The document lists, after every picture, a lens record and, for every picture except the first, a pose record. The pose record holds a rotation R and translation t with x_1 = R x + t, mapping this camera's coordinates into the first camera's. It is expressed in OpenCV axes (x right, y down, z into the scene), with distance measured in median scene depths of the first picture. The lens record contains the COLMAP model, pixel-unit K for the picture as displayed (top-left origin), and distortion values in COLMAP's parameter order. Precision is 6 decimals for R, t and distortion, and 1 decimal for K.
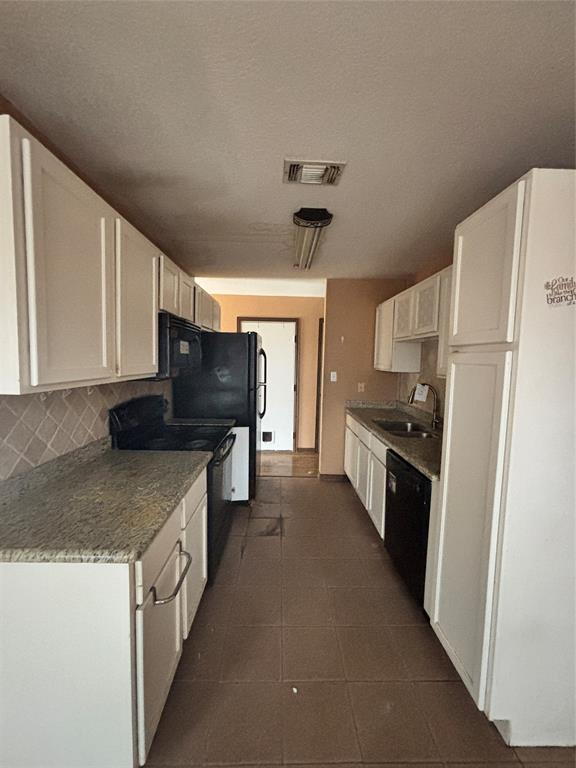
lens RADIAL K [[312.5, 0, 287.1], [0, 312.5, 382.7], [0, 0, 1]] dist [-0.001473, -0.000148]
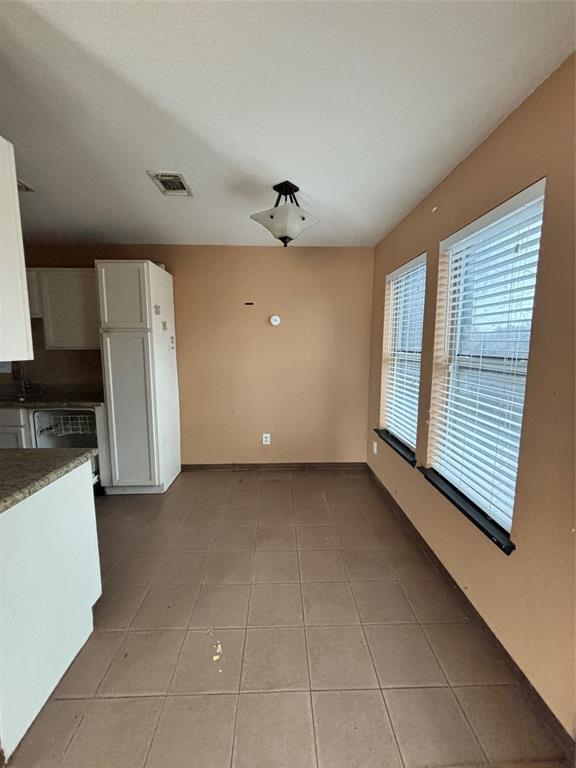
lens RADIAL K [[312.5, 0, 287.3], [0, 312.5, 382.8], [0, 0, 1]] dist [-0.001473, -0.000148]
pose [[-0.015524, -0.141296, 0.989846, -1.922317], [0.078973, 0.986699, 0.142085, 0.032958], [-0.996756, 0.080377, -0.004159, -0.042757]]
